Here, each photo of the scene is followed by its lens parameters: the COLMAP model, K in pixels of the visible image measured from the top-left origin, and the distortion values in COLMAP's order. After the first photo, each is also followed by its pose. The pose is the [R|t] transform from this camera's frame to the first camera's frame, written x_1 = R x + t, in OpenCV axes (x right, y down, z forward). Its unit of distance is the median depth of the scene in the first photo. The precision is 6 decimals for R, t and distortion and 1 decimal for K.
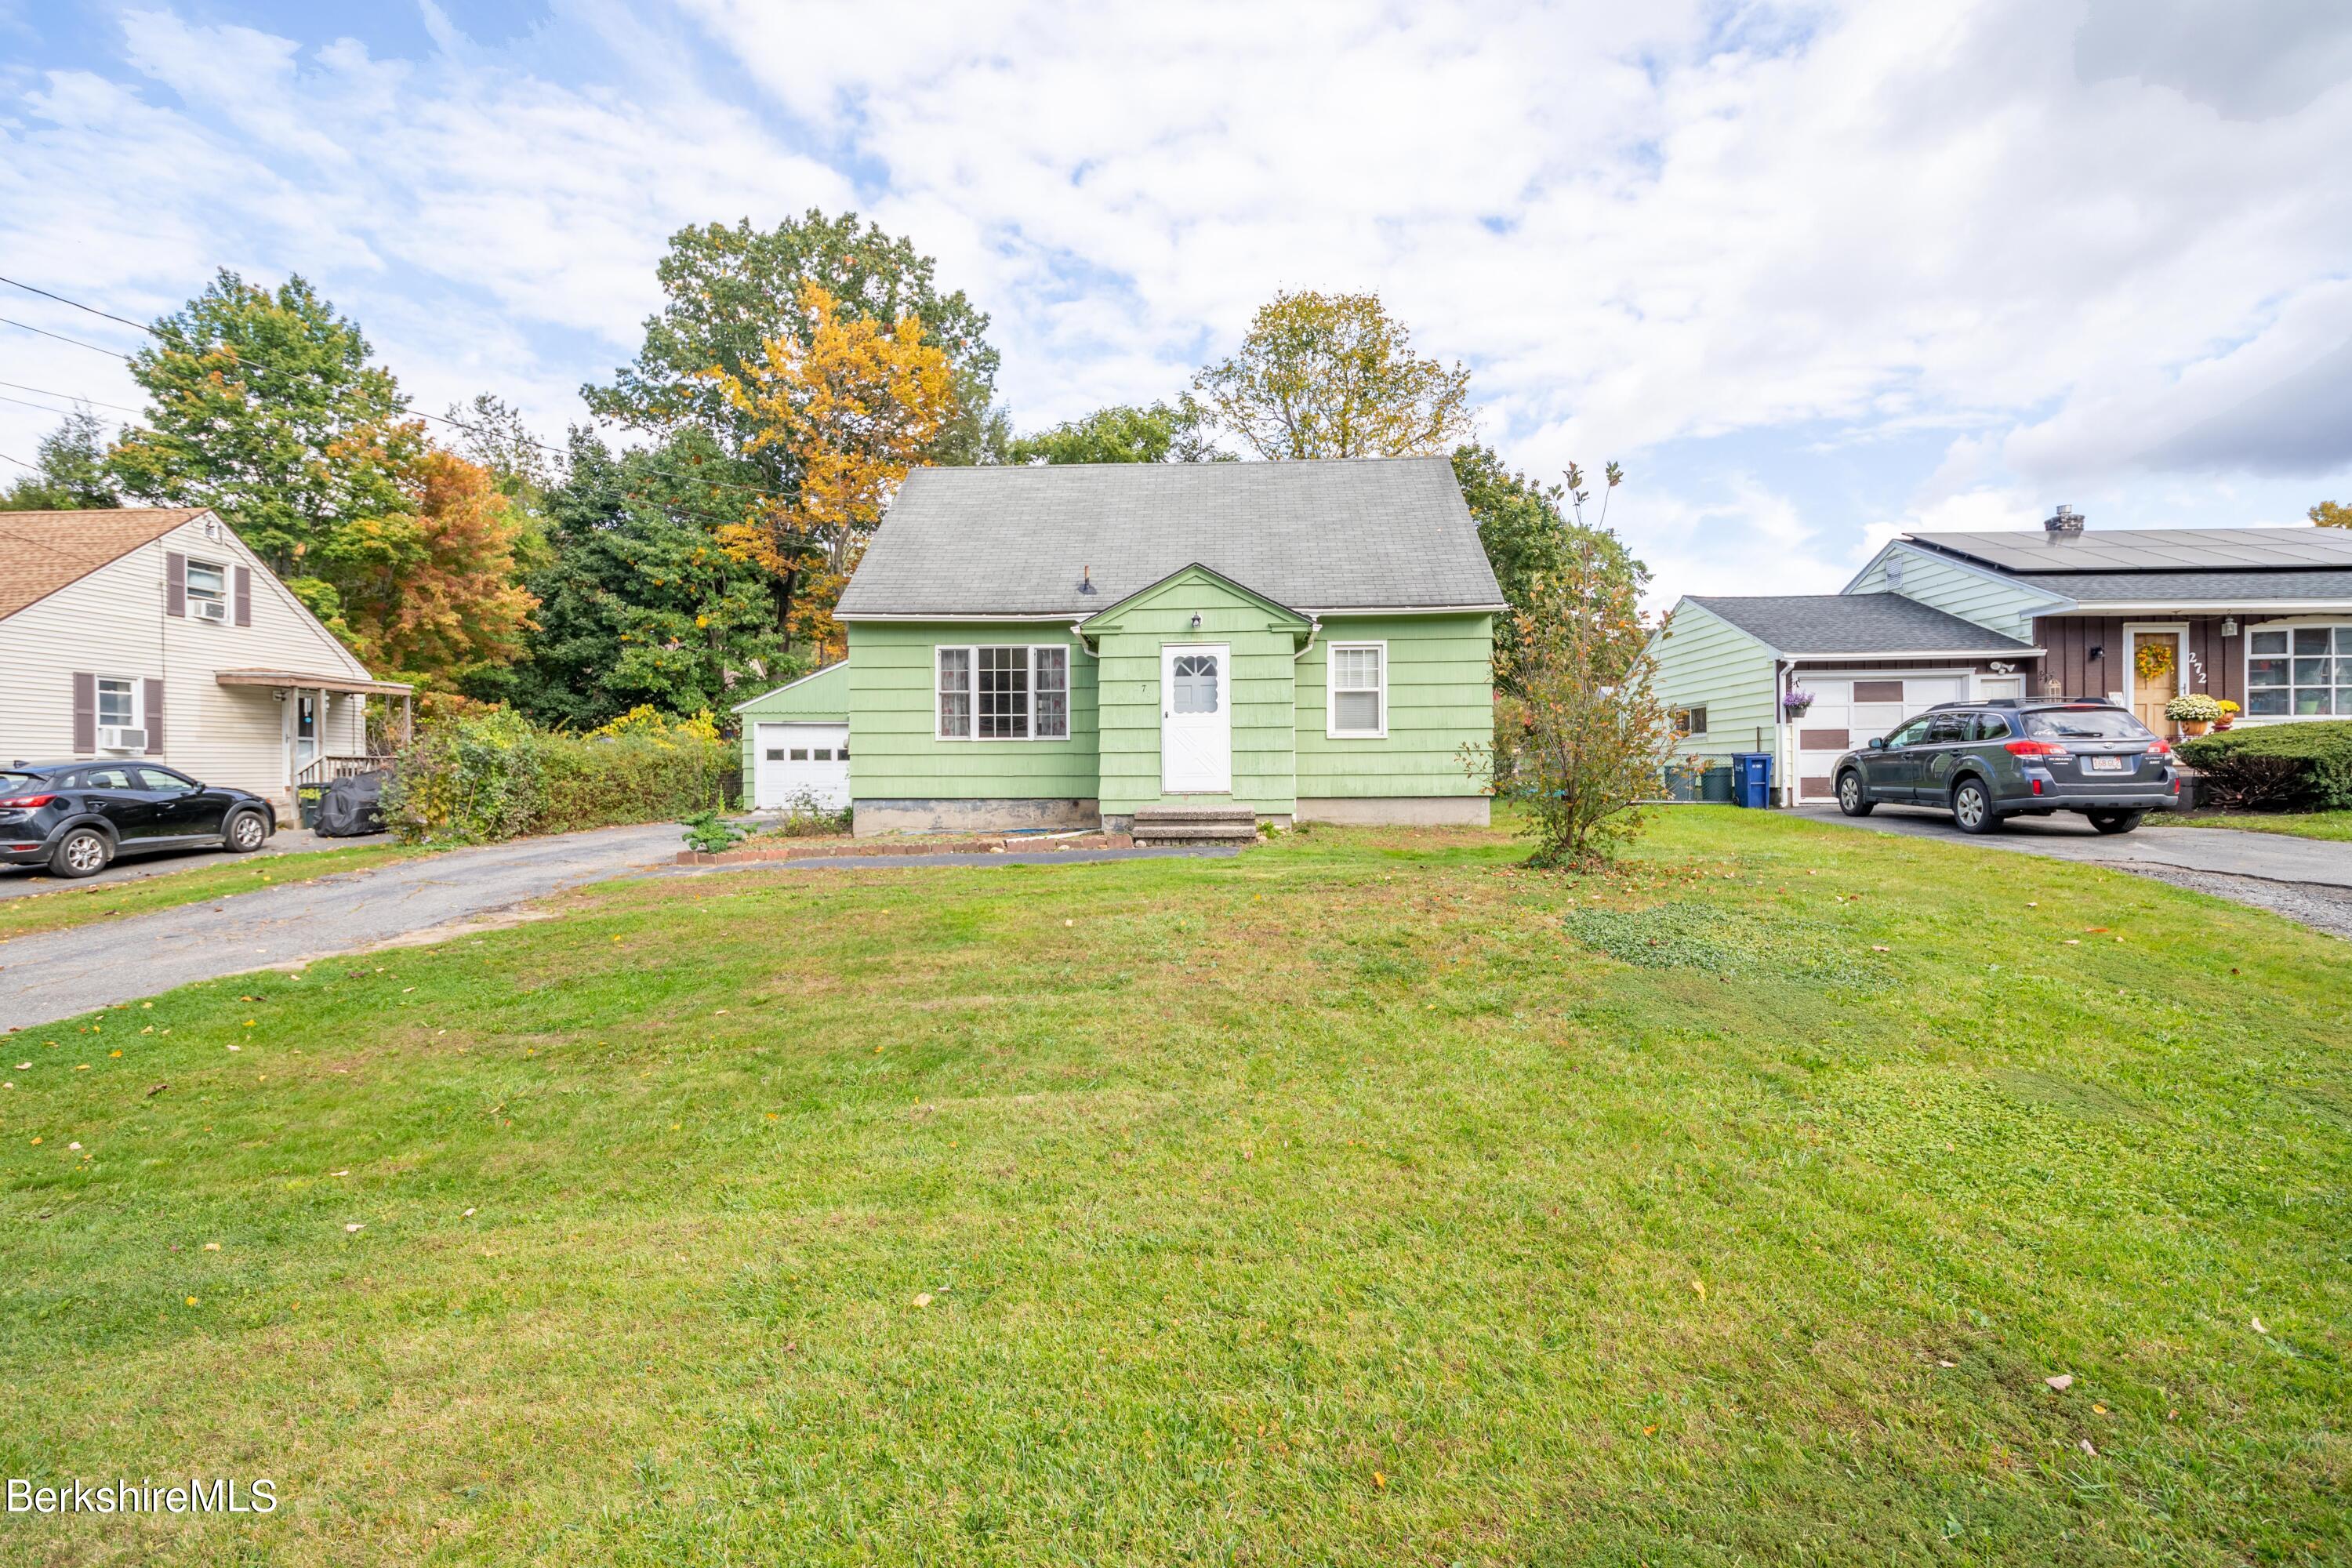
lens RADIAL K [[1027.4, 0, 1180.4], [0, 1027.4, 774.3], [0, 0, 1]] dist [0.001528, 0.000206]
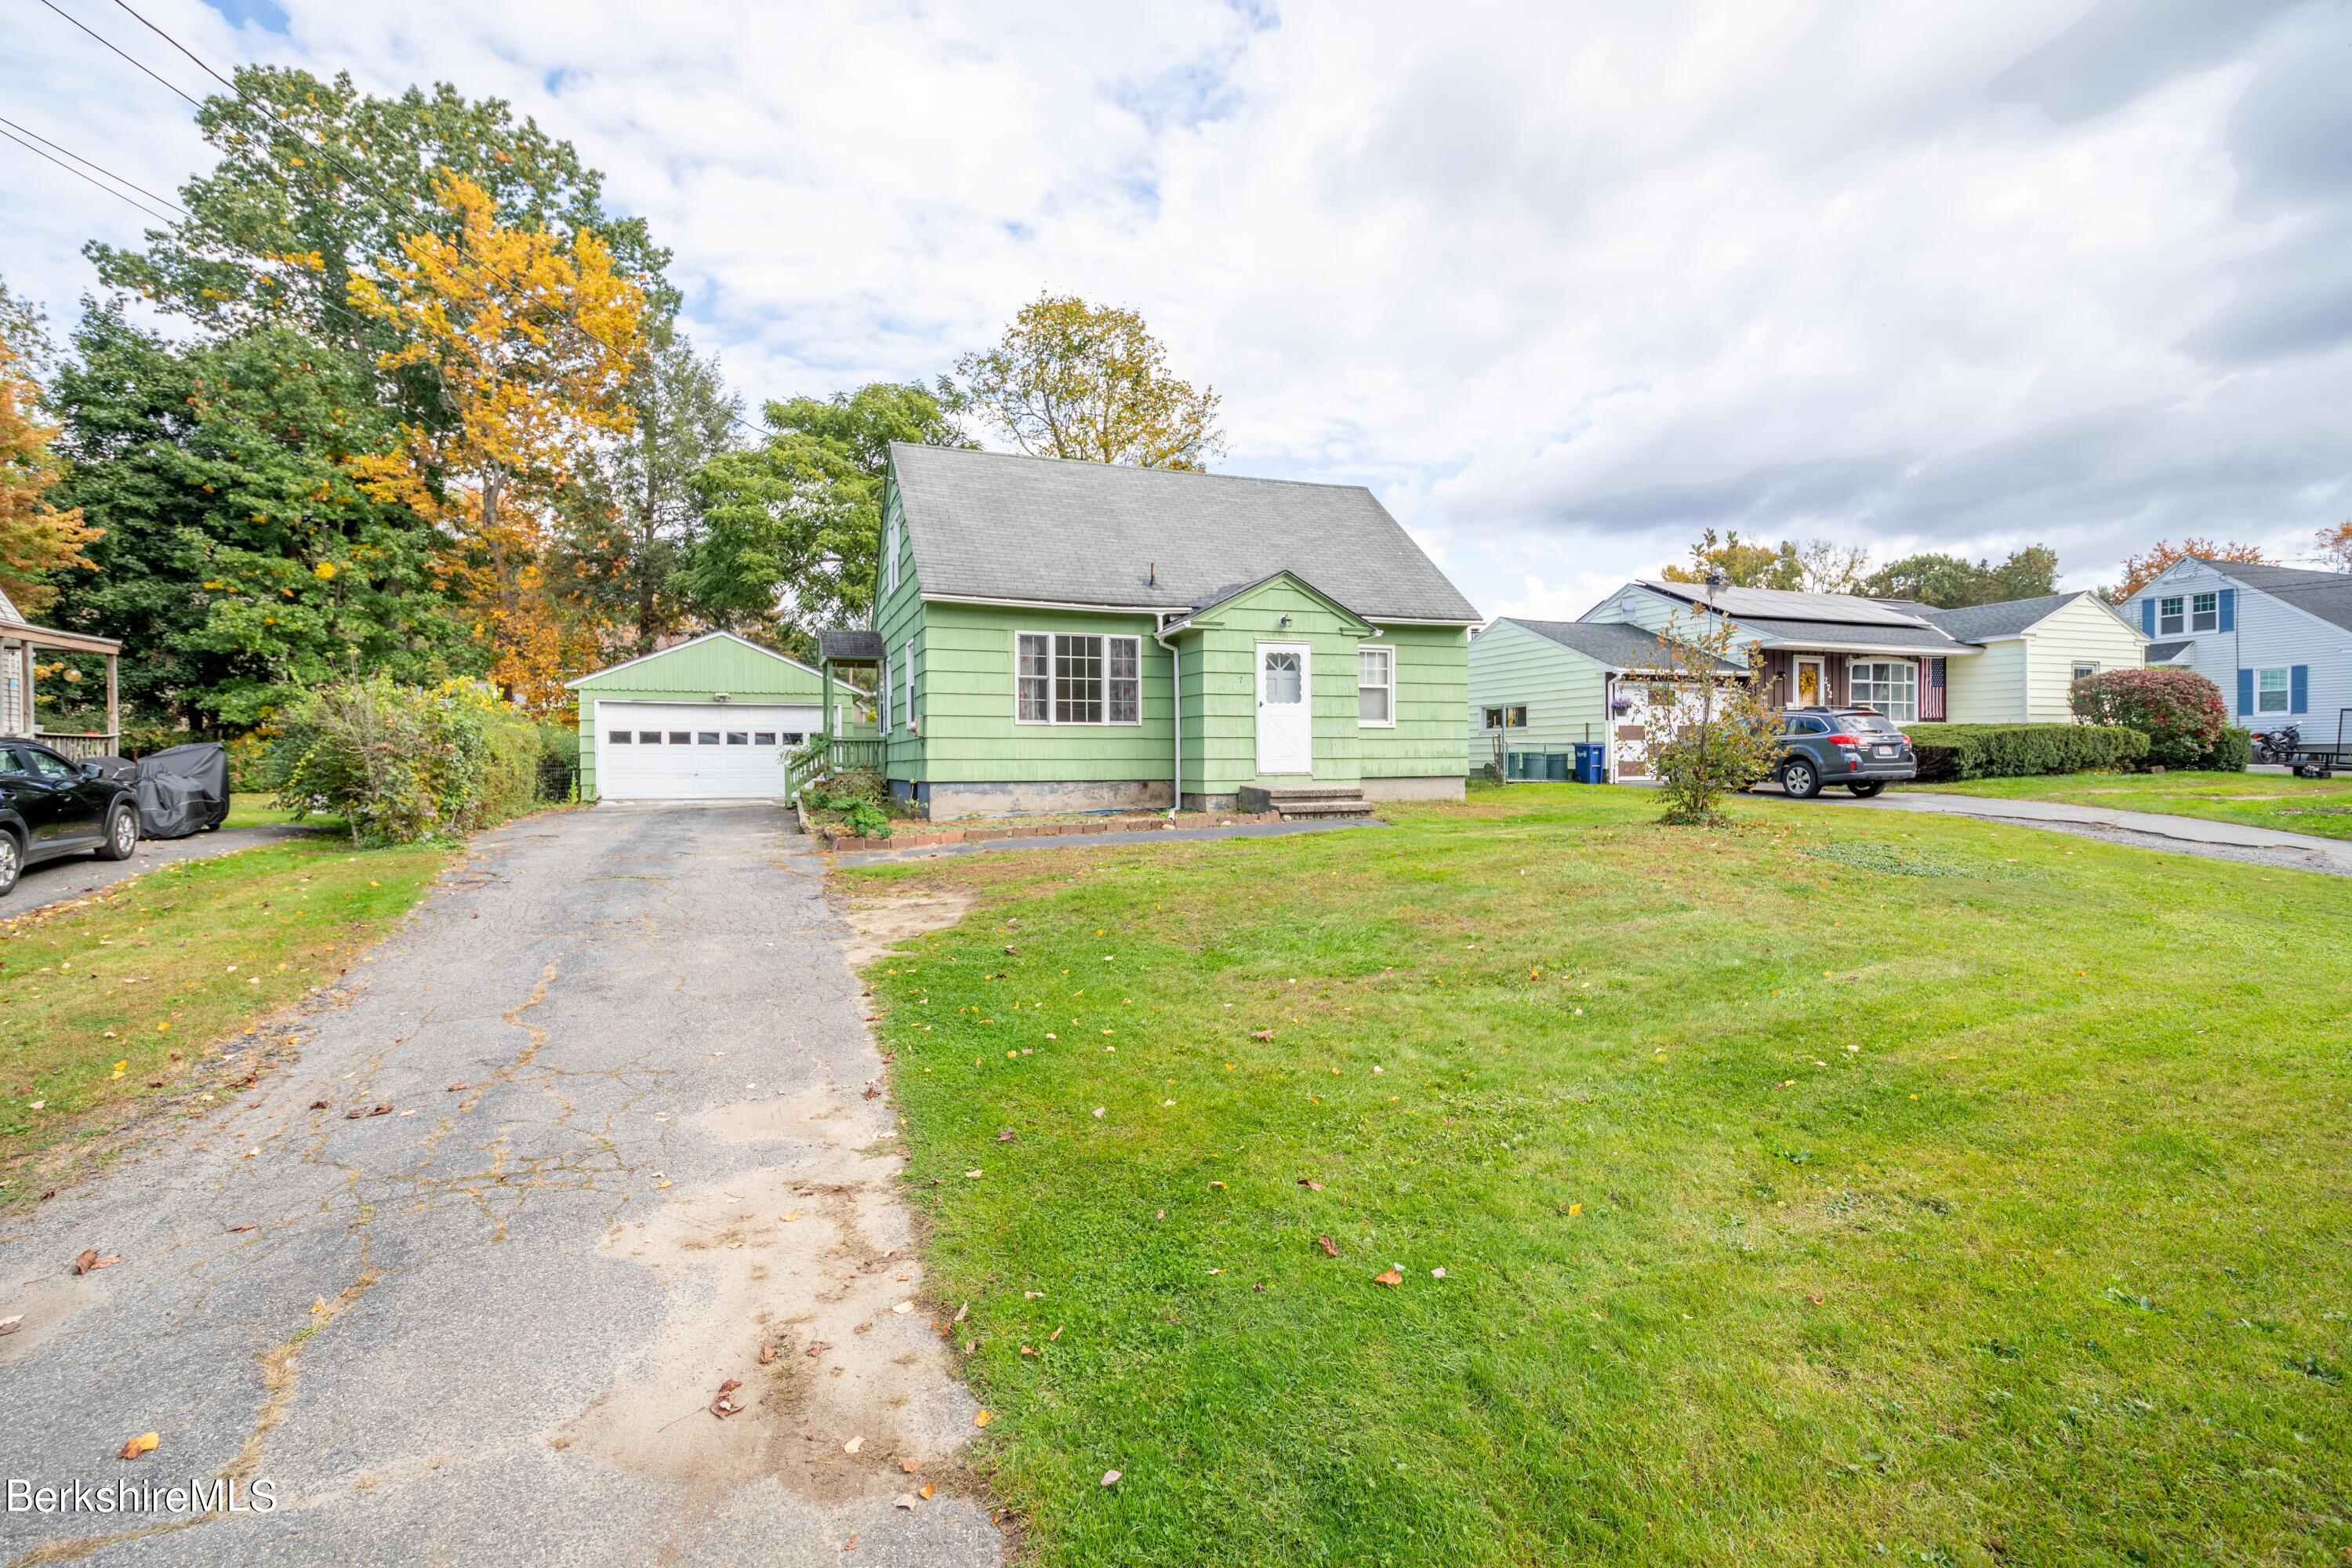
lens RADIAL K [[1031.2, 0, 1139.8], [0, 1031.2, 777.8], [0, 0, 1]] dist [-0.000499, -0.000251]
pose [[0.921348, -0.006002, 0.388693, -0.442776], [0.000560, 0.999900, 0.014111, 0.004836], [-0.388739, -0.012784, 0.921259, 0.011689]]
